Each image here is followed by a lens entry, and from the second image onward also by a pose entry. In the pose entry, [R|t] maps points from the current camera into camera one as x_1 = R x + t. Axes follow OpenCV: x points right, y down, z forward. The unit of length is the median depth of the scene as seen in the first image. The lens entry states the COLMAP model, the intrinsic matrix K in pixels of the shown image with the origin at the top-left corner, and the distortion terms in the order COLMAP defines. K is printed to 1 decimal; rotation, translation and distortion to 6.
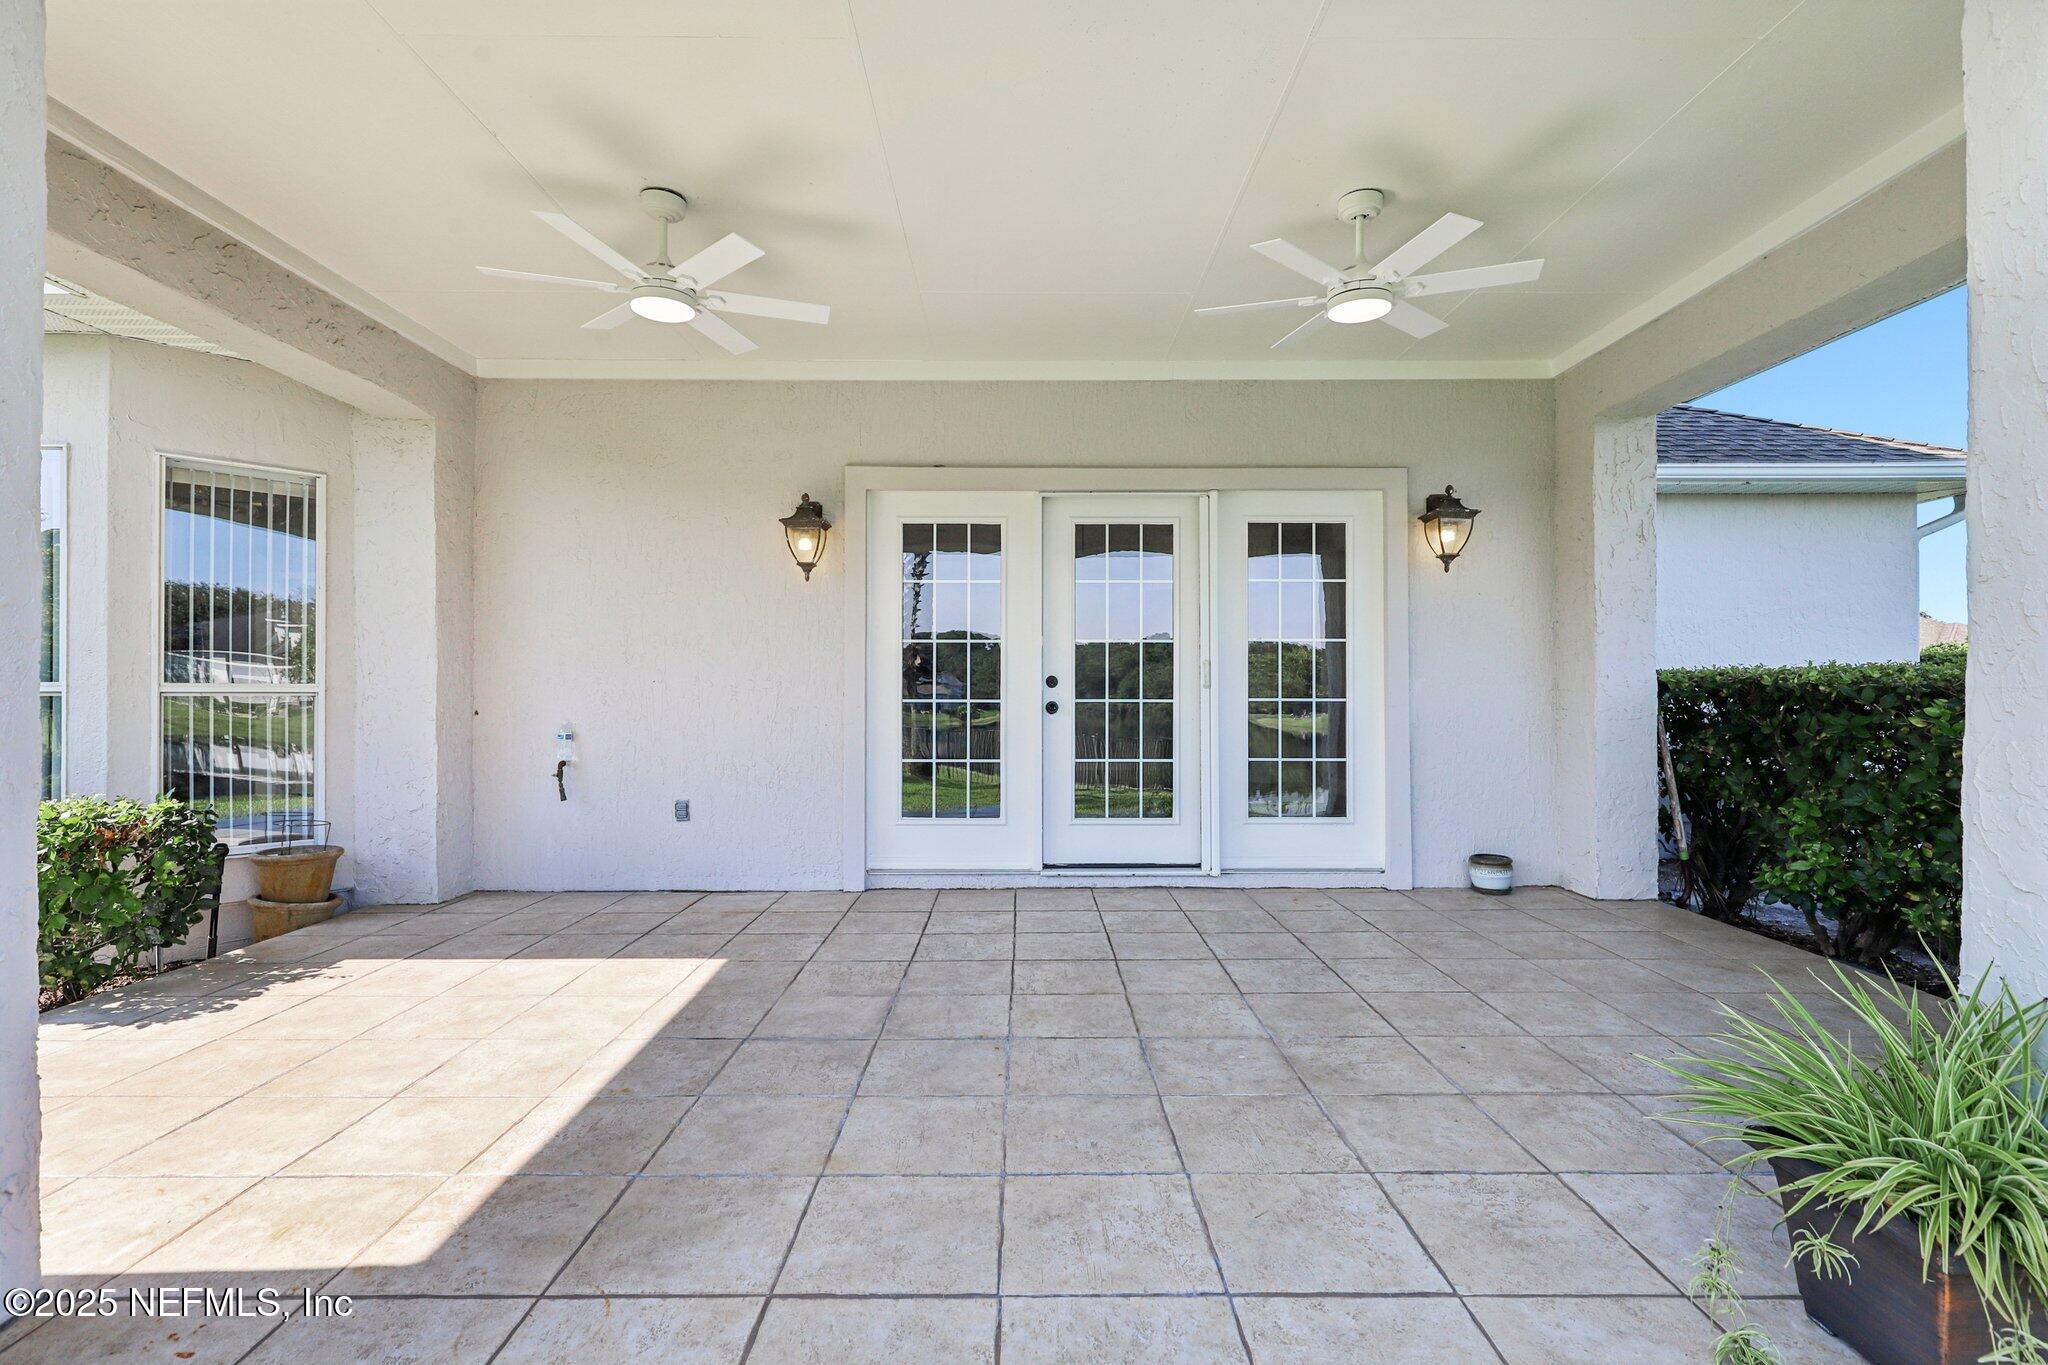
lens RADIAL K [[934.1, 0, 1026.6], [0, 934.1, 684.5], [0, 0, 1]] dist [0.002385, 0.001298]
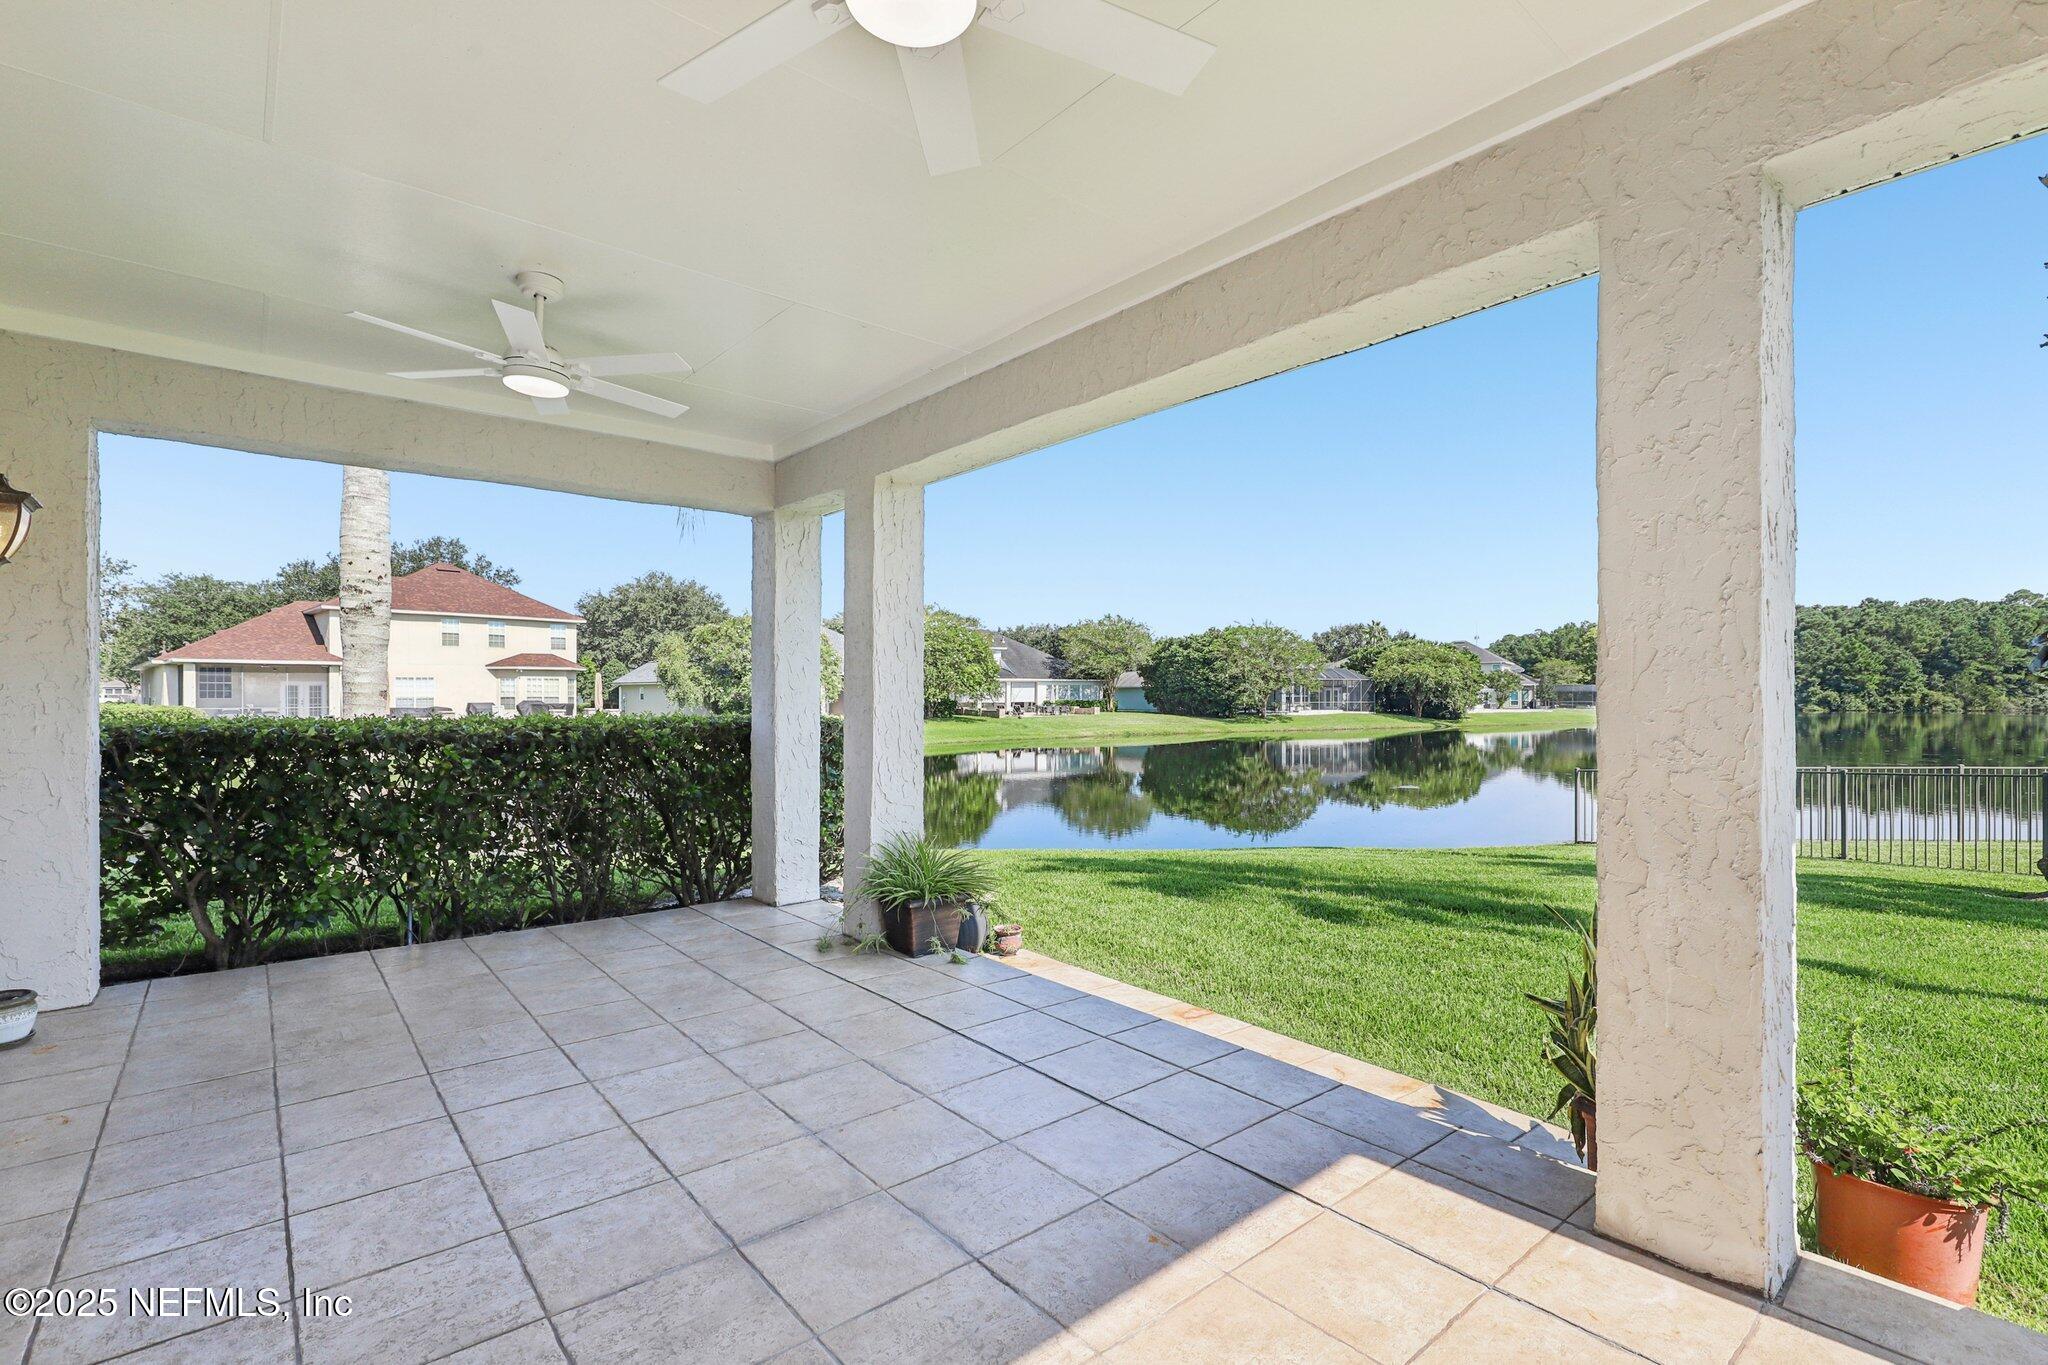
lens RADIAL K [[934.1, 0, 1023.6], [0, 934.1, 695.3], [0, 0, 1]] dist [0.002385, 0.001298]
pose [[-0.638445, 0.000739, 0.769667, -0.532757], [-0.008255, 0.999935, -0.007808, -0.040902], [-0.769623, -0.011338, -0.638398, 0.858256]]
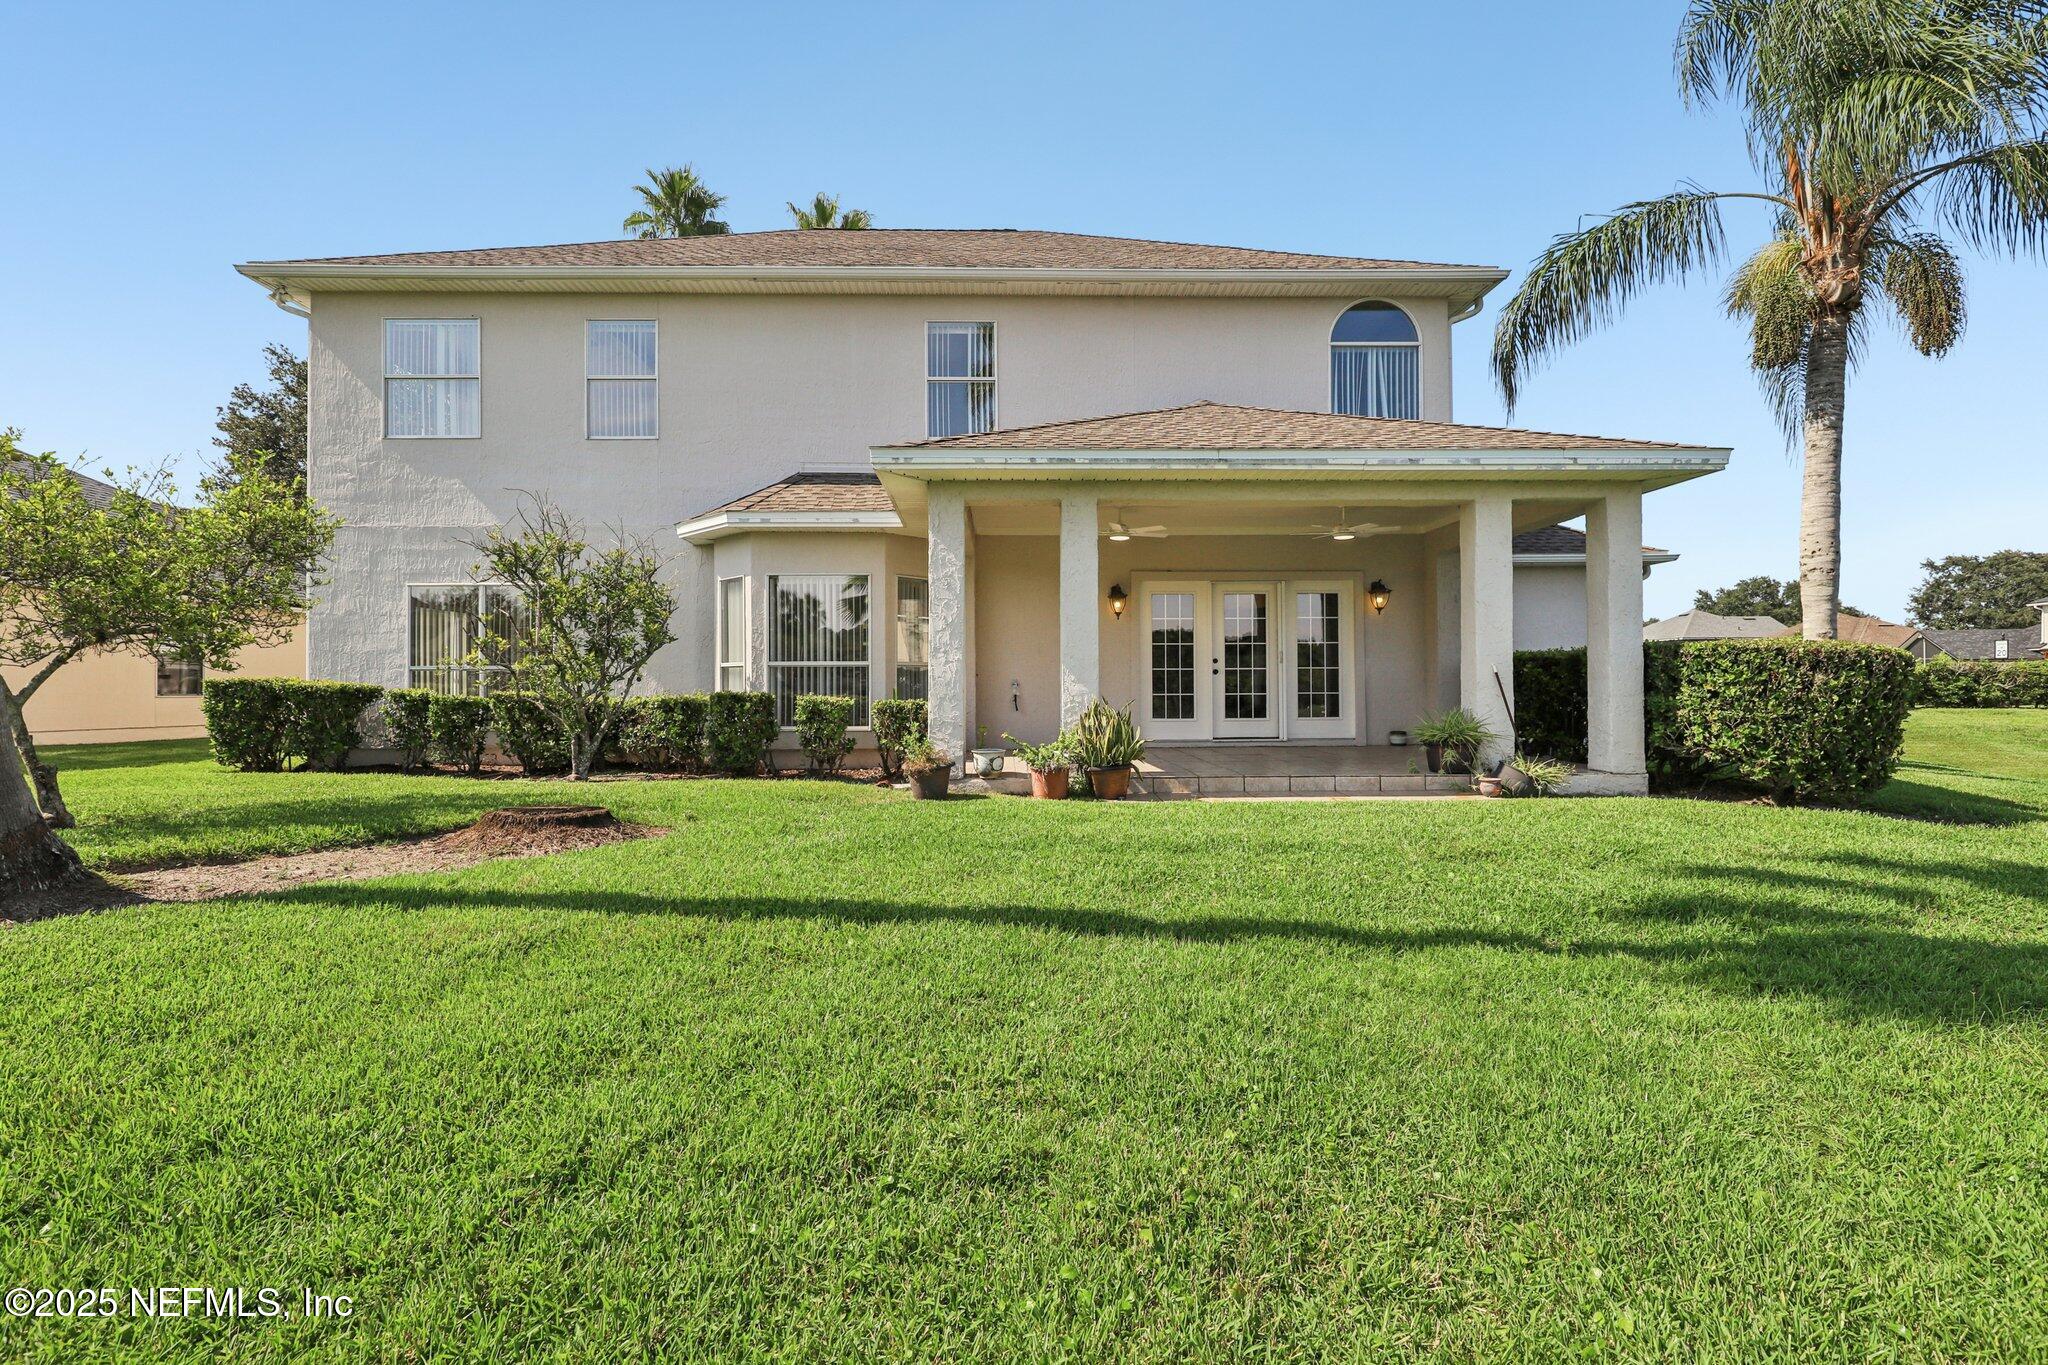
lens RADIAL K [[934.1, 0, 1025.0], [0, 934.1, 684.2], [0, 0, 1]] dist [0.002385, 0.001298]
pose [[0.999943, -0.005607, 0.009104, -0.490970], [0.005597, 0.999984, 0.001170, 0.051807], [-0.009110, -0.001119, 0.999958, -1.406792]]
